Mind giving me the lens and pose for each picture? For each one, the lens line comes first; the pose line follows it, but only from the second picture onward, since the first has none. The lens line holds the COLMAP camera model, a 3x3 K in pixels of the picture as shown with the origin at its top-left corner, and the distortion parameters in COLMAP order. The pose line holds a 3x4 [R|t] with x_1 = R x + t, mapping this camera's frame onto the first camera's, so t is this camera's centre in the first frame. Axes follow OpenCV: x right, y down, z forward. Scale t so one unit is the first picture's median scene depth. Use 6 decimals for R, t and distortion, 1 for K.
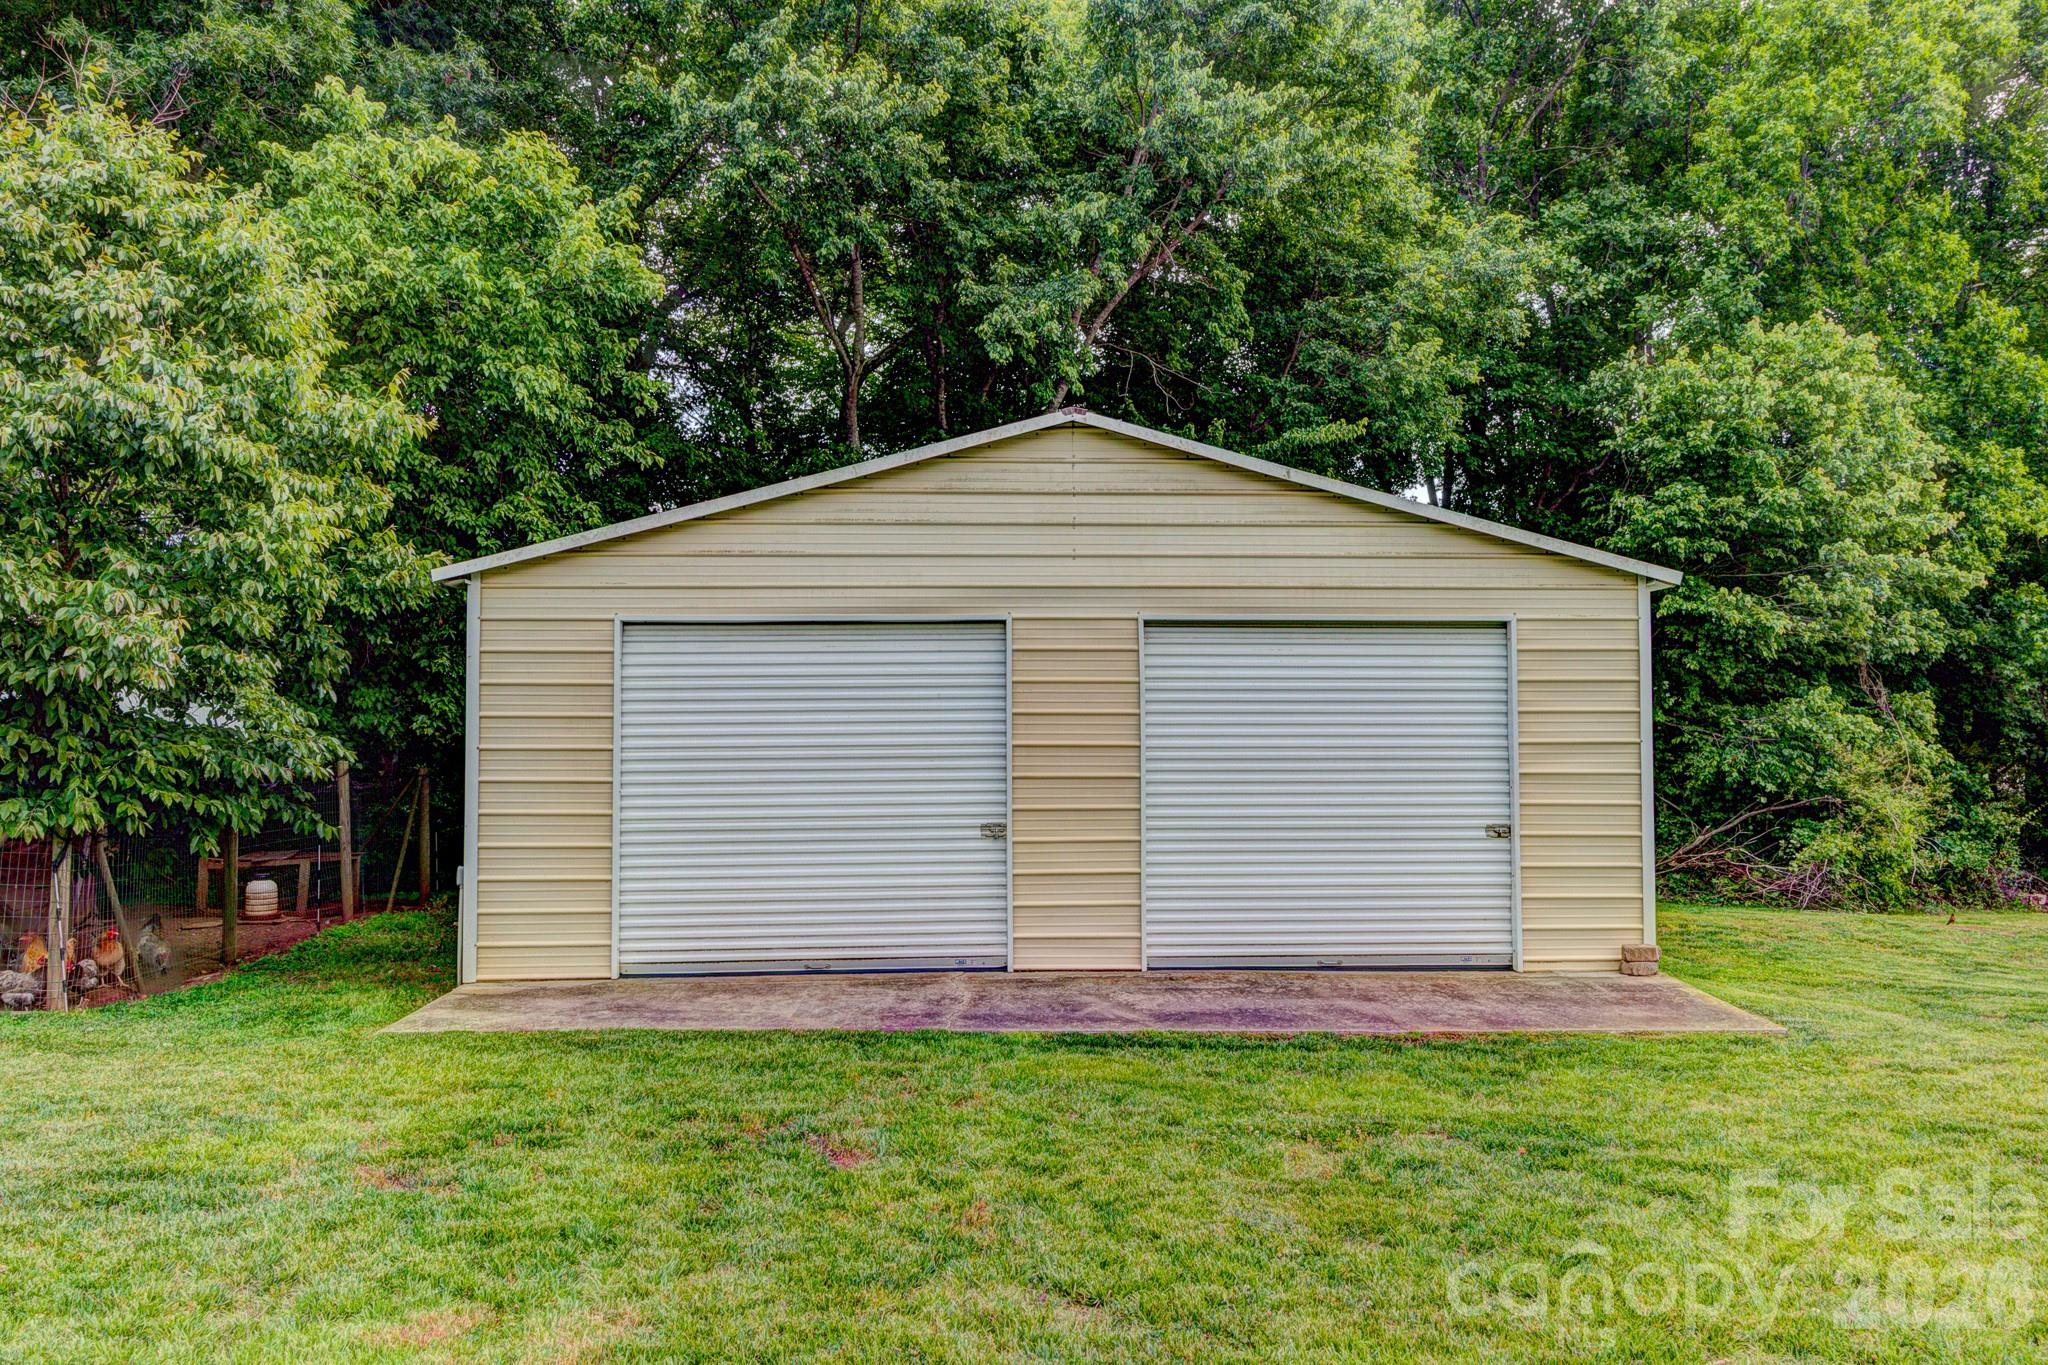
lens RADIAL K [[1539.8, 0, 1024.8], [0, 1539.8, 637.1], [0, 0, 1]] dist [0.007285, 0.005154]
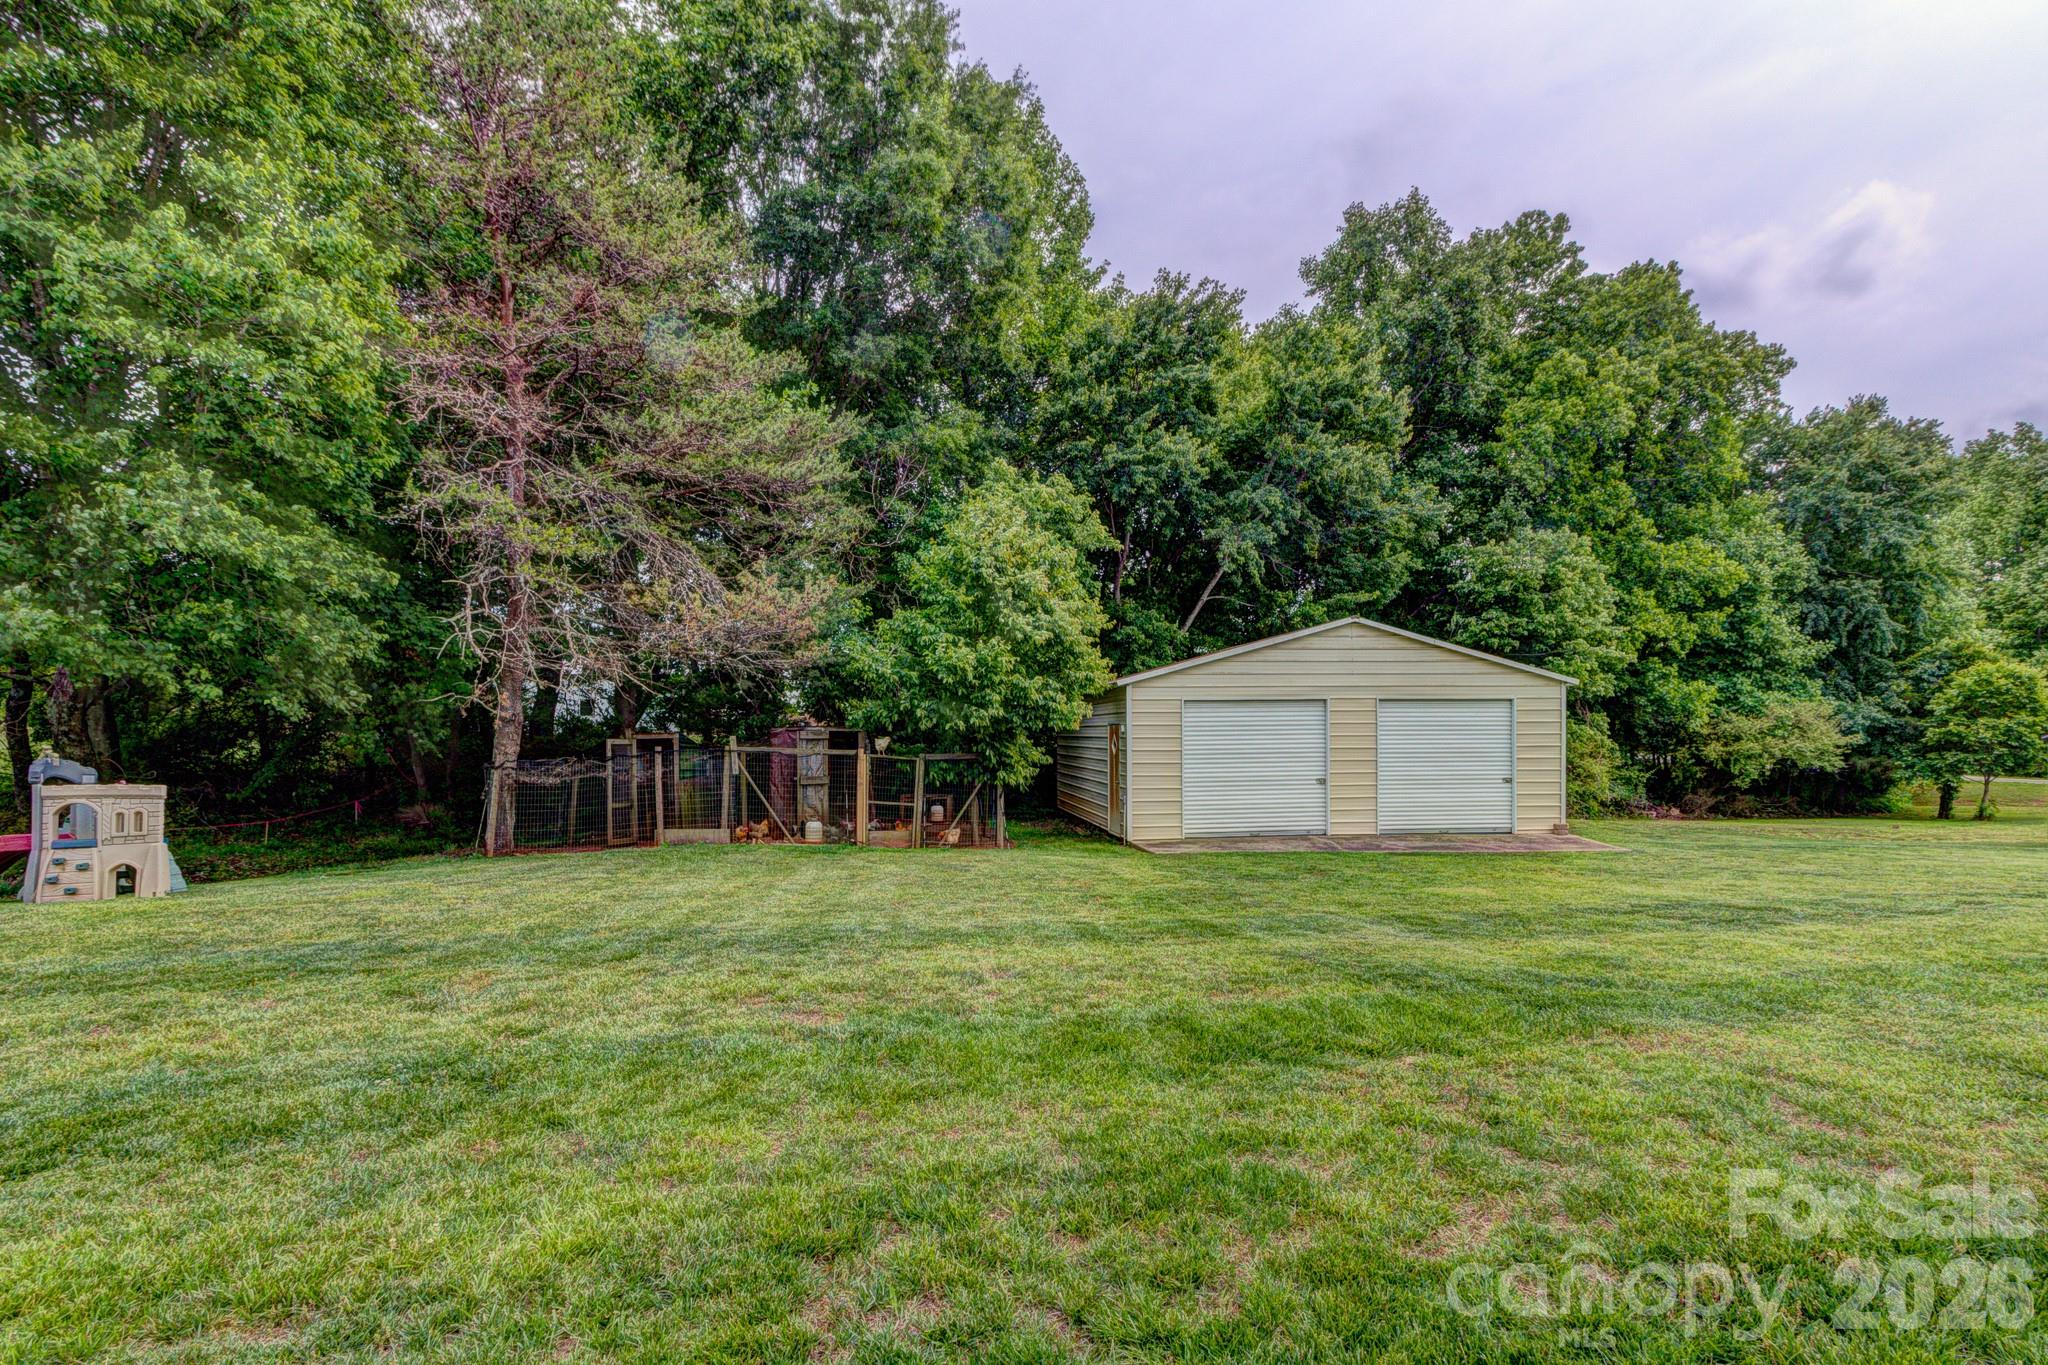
lens RADIAL K [[984.4, 0, 1022.8], [0, 984.4, 726.0], [0, 0, 1]] dist [0.000851, 0.002121]
pose [[0.998542, -0.002535, 0.053920, -0.260316], [-0.000920, 0.997952, 0.063961, -0.030654], [-0.053971, -0.063918, 0.996495, -0.260909]]
